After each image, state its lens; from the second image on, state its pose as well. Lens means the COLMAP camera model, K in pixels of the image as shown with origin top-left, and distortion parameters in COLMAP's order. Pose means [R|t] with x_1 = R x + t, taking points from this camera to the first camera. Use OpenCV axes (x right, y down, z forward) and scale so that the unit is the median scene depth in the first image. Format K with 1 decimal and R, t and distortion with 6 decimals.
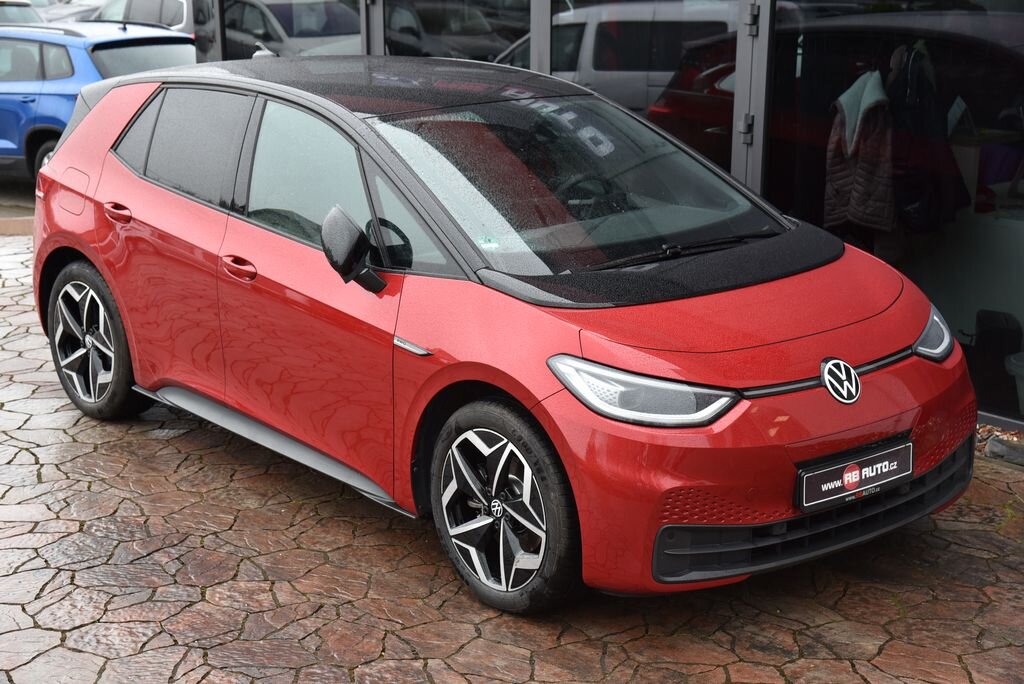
lens RADIAL K [[1853.2, 0, 508.9], [0, 1853.2, 345.1], [0, 0, 1]] dist [0.392491, 0.000000]
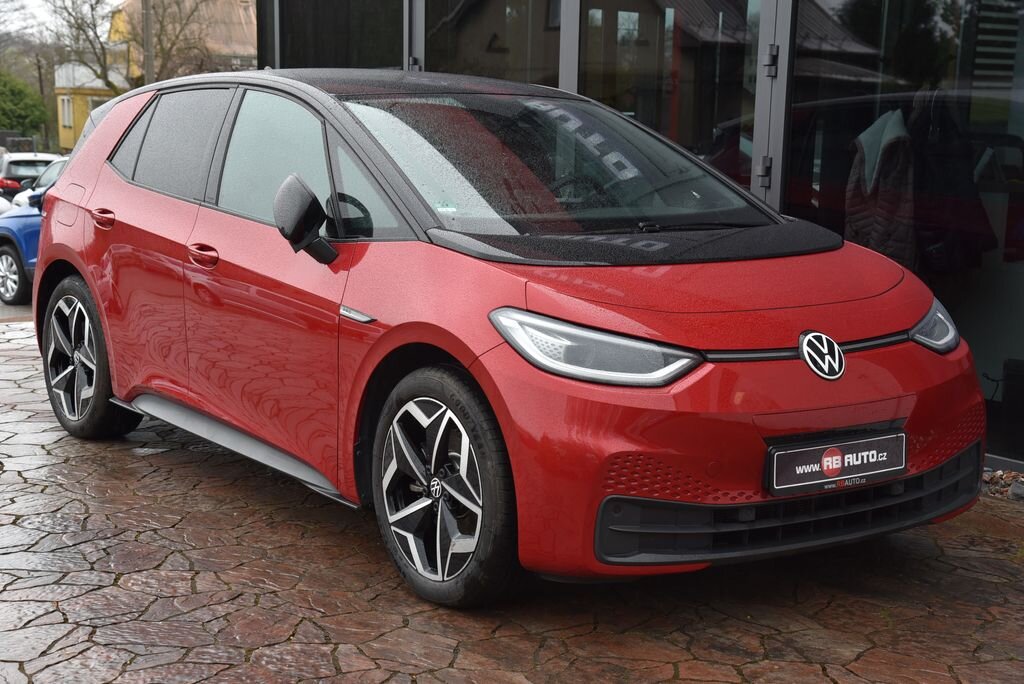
lens RADIAL K [[1658.7, 0, 509.6], [0, 1658.7, 343.0], [0, 0, 1]] dist [0.312070, 0.000000]
pose [[0.997097, 0.028745, -0.070511, 0.084447], [-0.036394, 0.993296, -0.109719, 0.106035], [0.066884, 0.111967, 0.991458, 0.197505]]
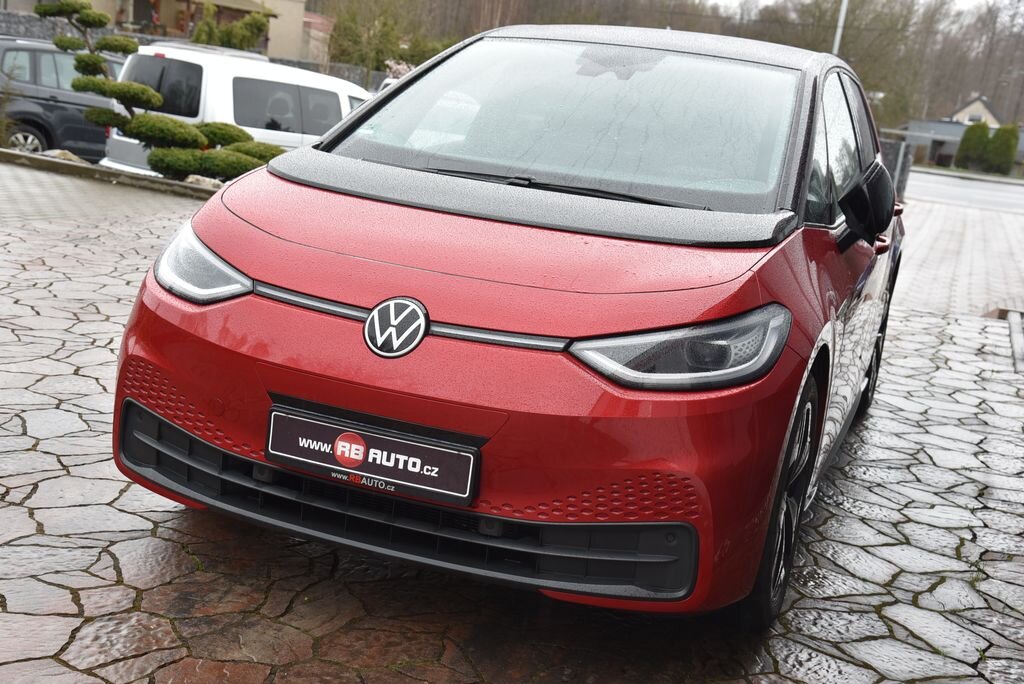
lens RADIAL K [[1340.8, 0, 509.2], [0, 1340.8, 333.5], [0, 0, 1]] dist [0.020923, 0.000000]
pose [[0.487581, 0.227951, -0.842795, 0.640948], [-0.333976, 0.940593, 0.061188, -0.025580], [0.806675, 0.251639, 0.534746, 0.753450]]
